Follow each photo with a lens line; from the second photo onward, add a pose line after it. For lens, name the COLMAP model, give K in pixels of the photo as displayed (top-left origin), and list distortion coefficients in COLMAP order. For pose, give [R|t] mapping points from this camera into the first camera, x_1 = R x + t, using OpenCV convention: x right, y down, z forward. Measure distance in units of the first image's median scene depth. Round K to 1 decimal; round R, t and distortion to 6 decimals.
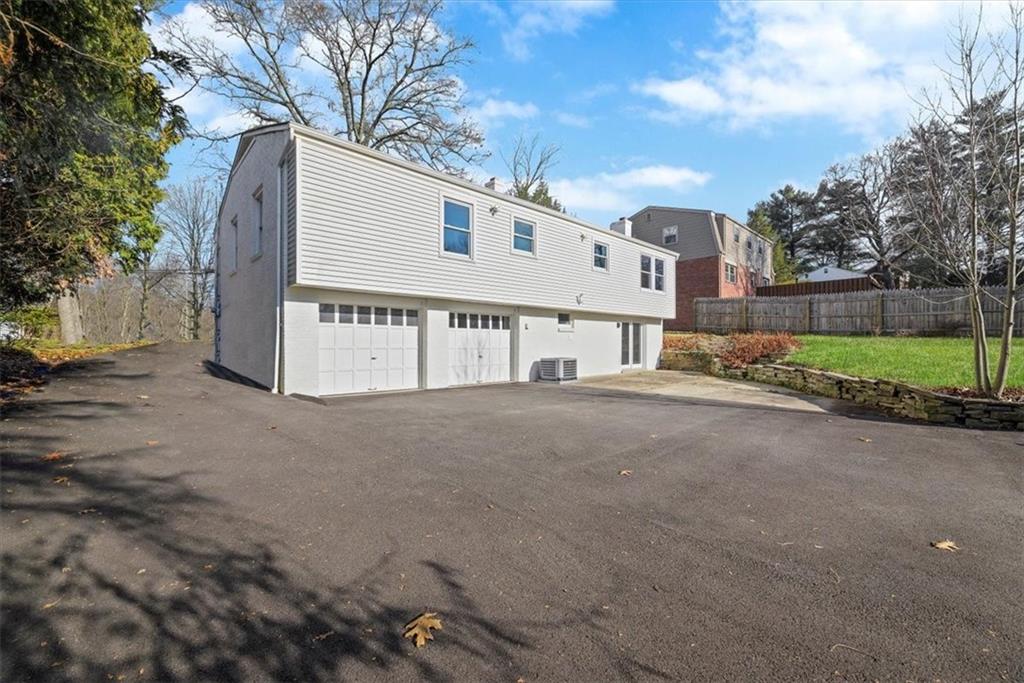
lens RADIAL K [[460.3, 0, 512.0], [0, 460.3, 341.5], [0, 0, 1]] dist [-0.000133, -0.000095]
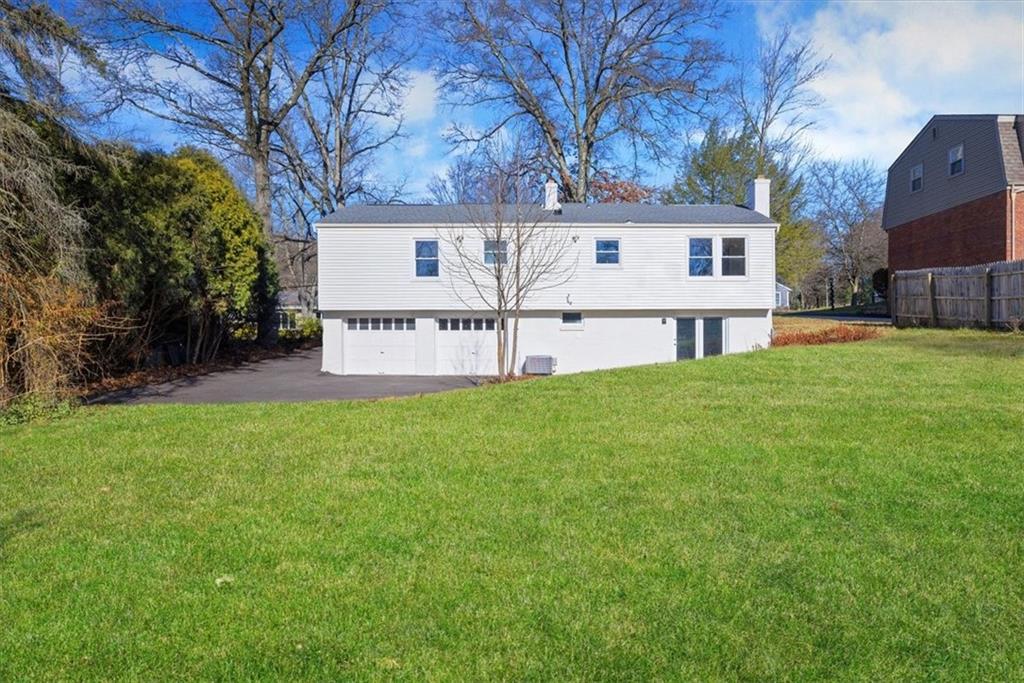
lens RADIAL K [[460.3, 0, 512.0], [0, 460.3, 341.5], [0, 0, 1]] dist [-0.000133, -0.000095]
pose [[0.662975, -0.025241, -0.748216, 0.961038], [0.001441, 0.999473, -0.032440, 0.044695], [0.748640, 0.020429, 0.662662, 0.246827]]
